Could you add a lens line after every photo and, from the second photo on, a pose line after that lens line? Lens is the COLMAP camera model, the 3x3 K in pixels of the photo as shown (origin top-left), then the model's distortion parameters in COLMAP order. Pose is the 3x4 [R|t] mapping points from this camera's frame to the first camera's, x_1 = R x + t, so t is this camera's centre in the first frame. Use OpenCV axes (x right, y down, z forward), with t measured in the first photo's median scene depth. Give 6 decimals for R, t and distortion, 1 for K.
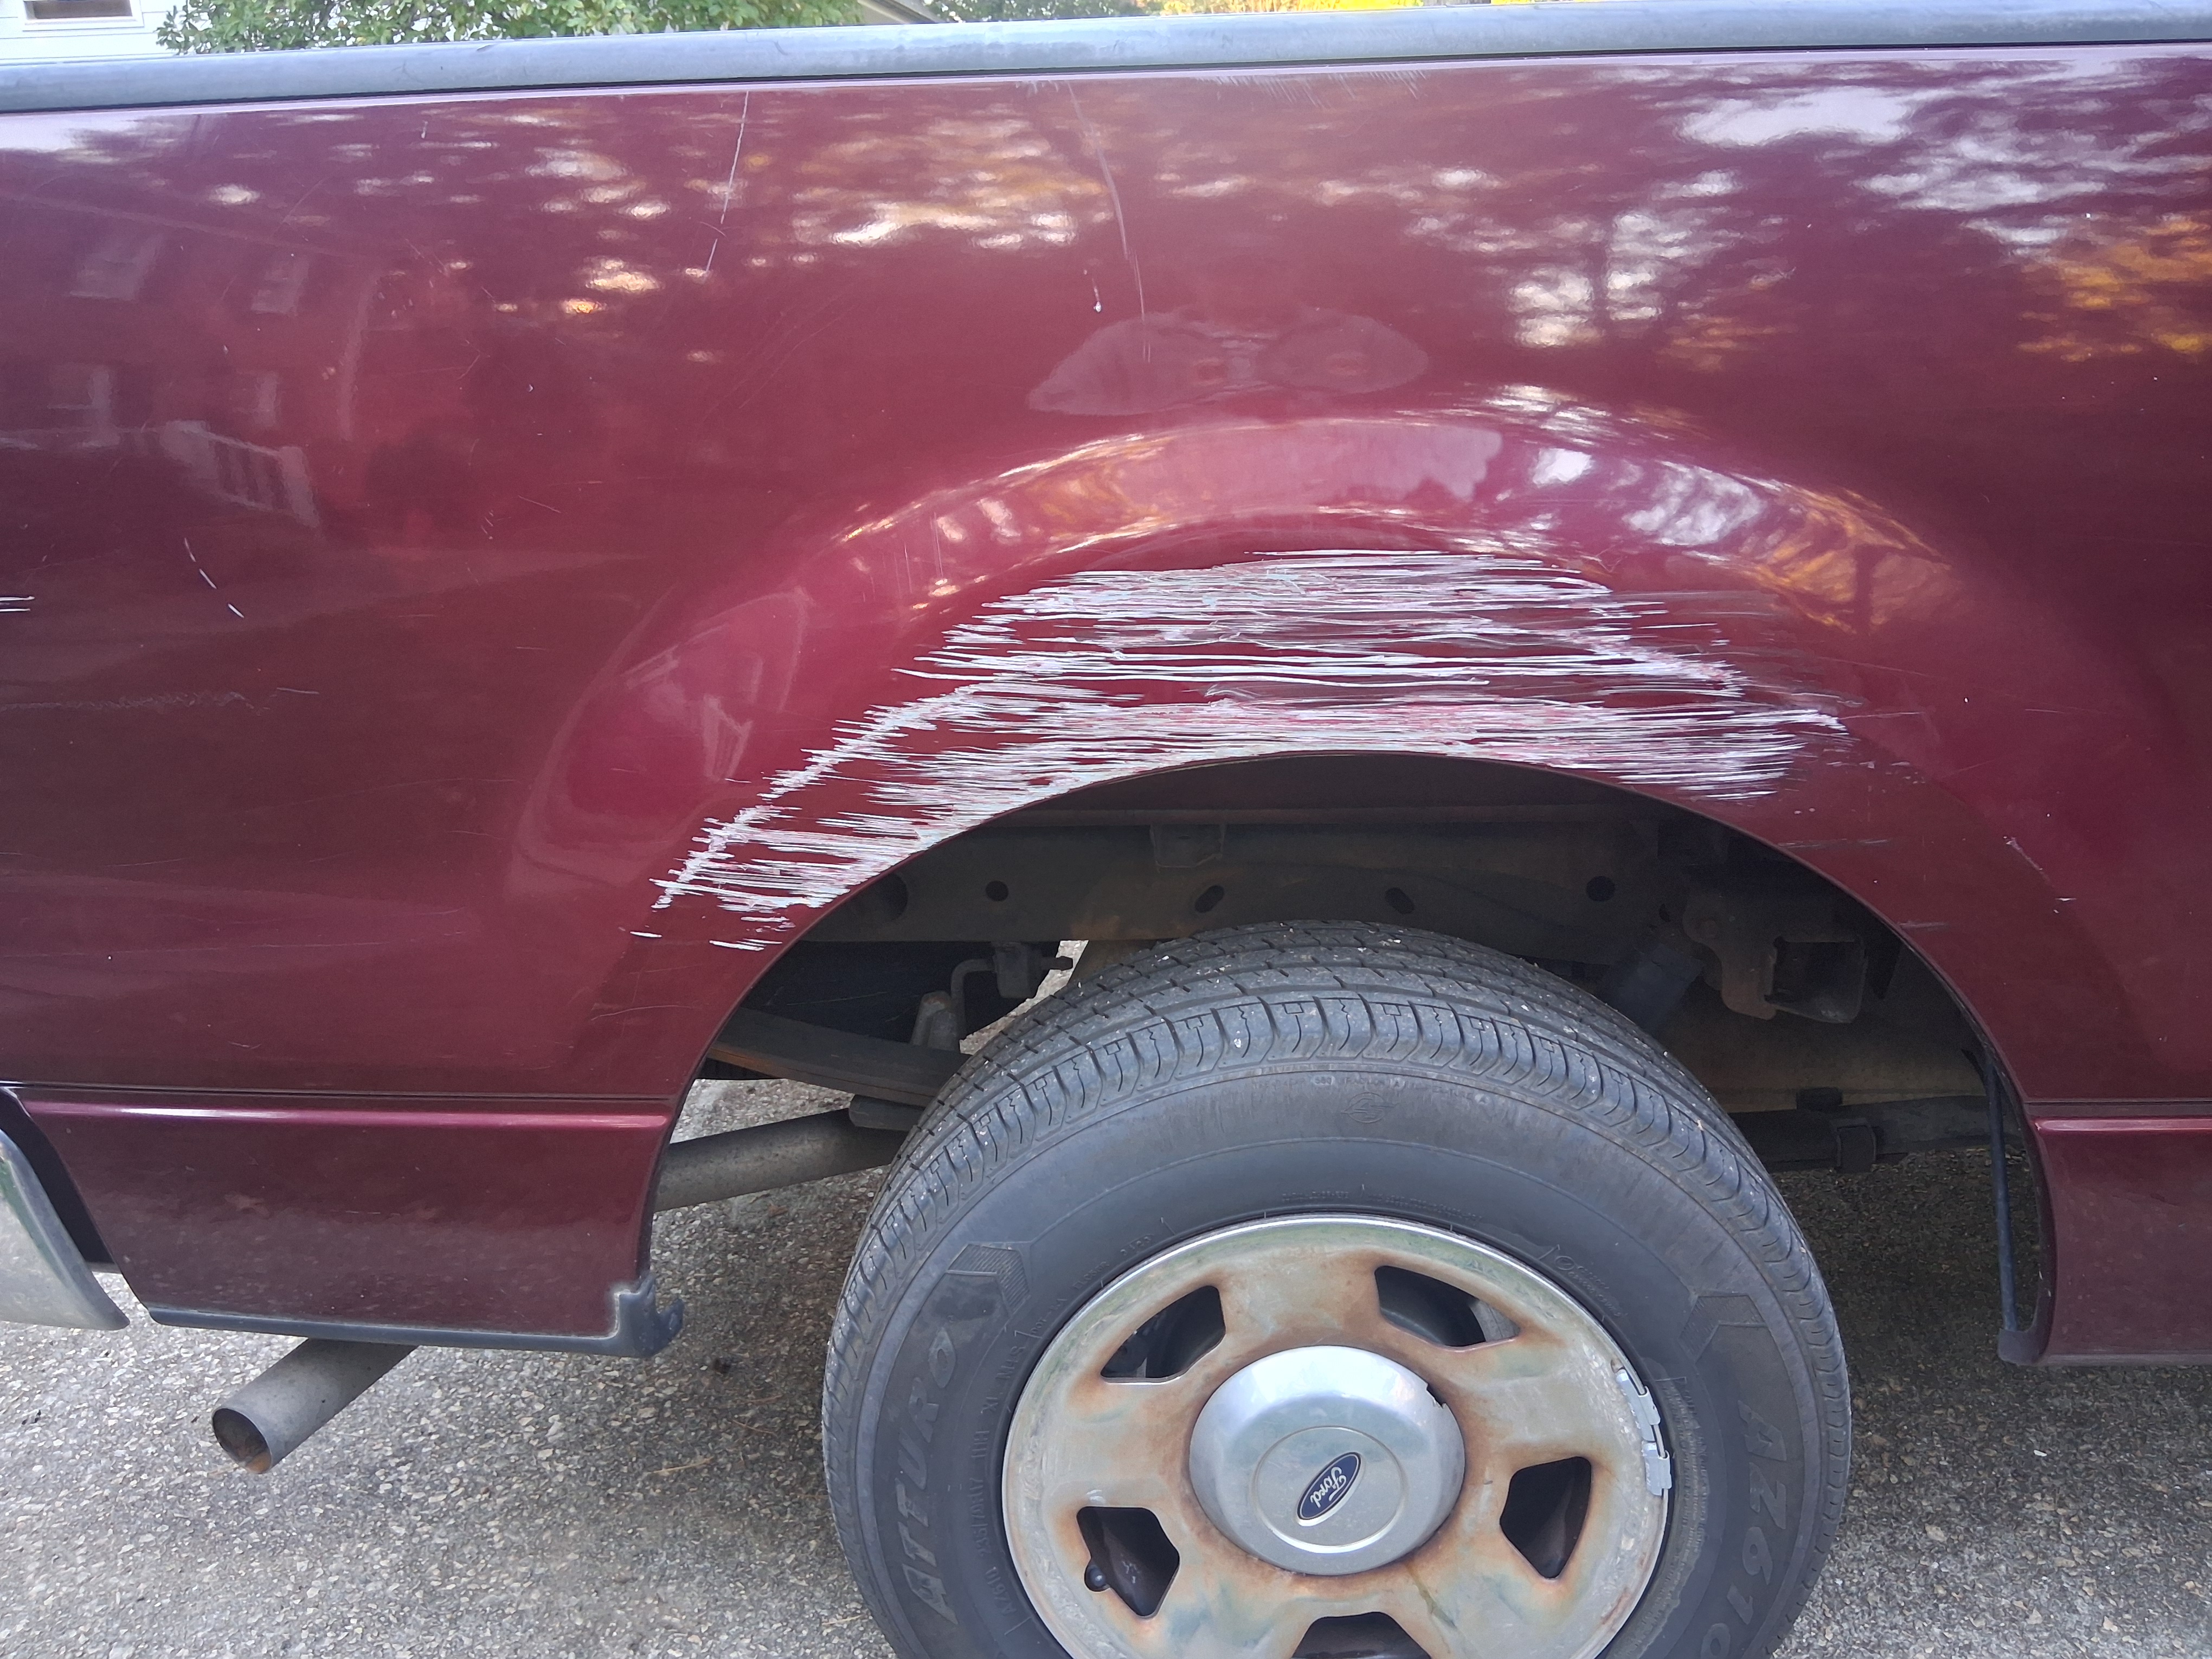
lens RADIAL K [[1669.5, 0, 1106.4], [0, 1669.5, 837.7], [0, 0, 1]] dist [0.050423, -0.088436]
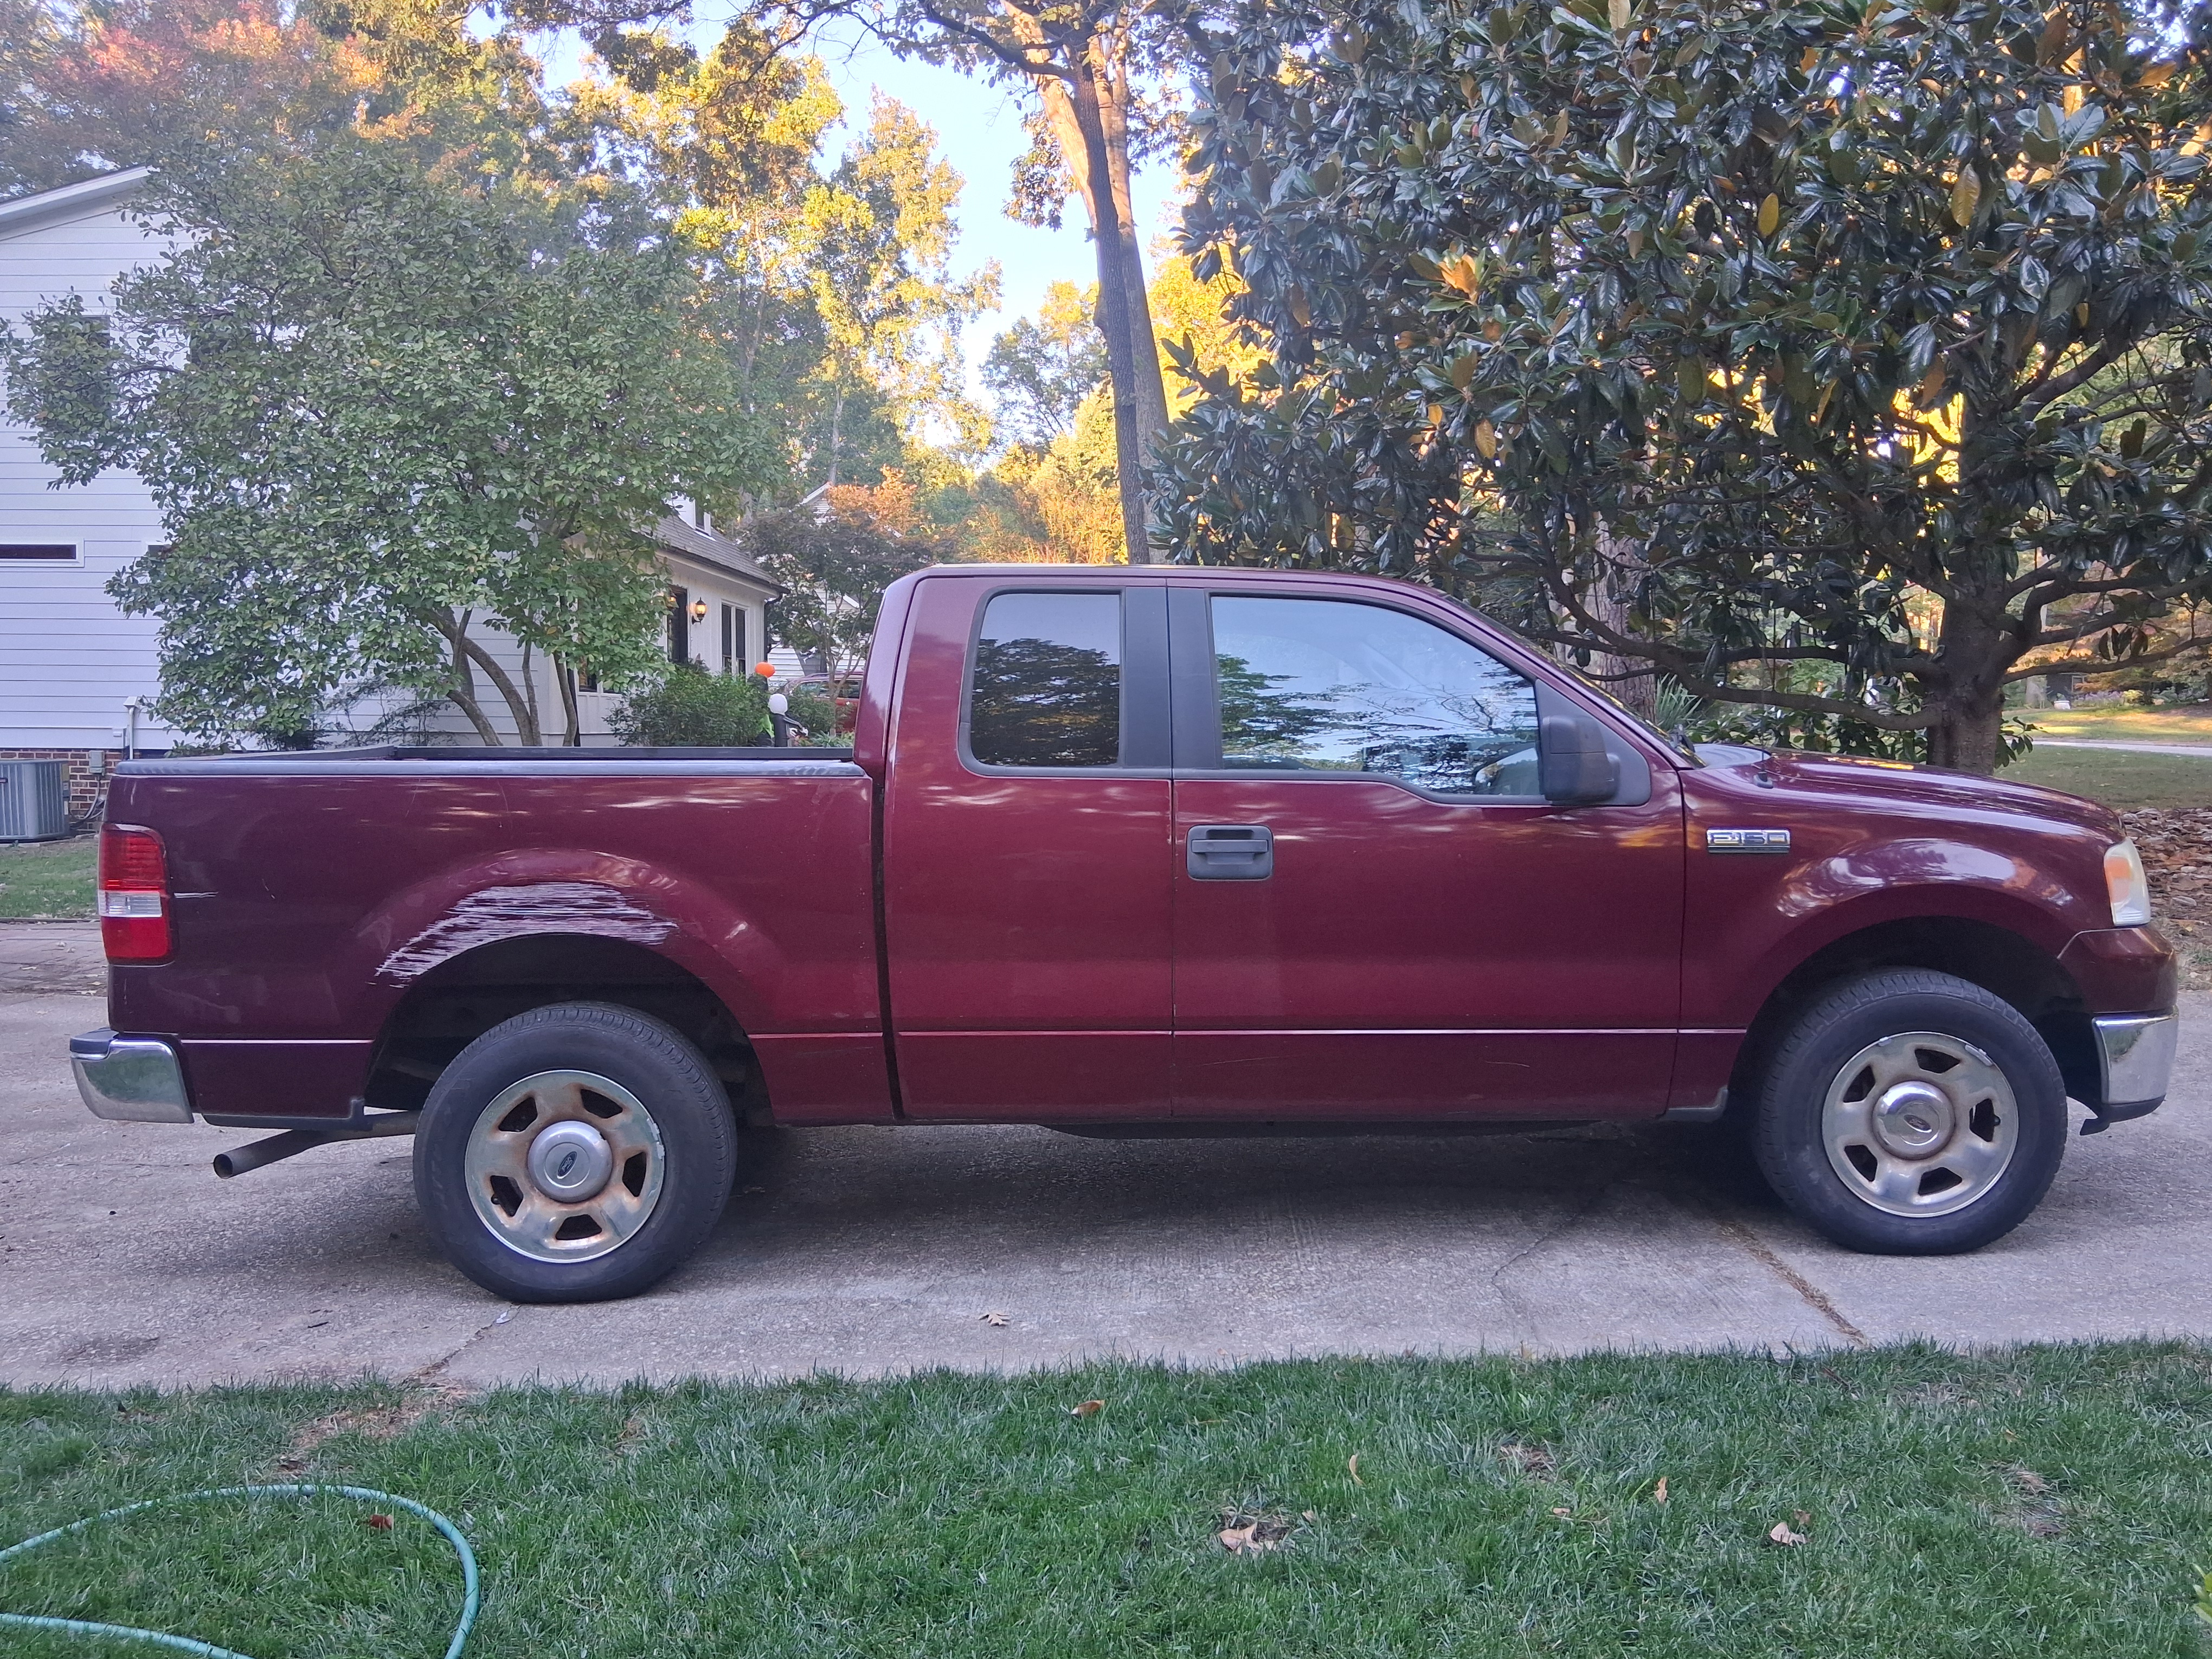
lens RADIAL K [[1669.5, 0, 1110.2], [0, 1669.5, 823.5], [0, 0, 1]] dist [0.050423, -0.088436]
pose [[0.996032, 0.019788, 0.086768, 1.083699], [0.006265, 0.956956, -0.290165, 0.854590], [-0.088775, 0.289557, 0.953035, -2.957339]]
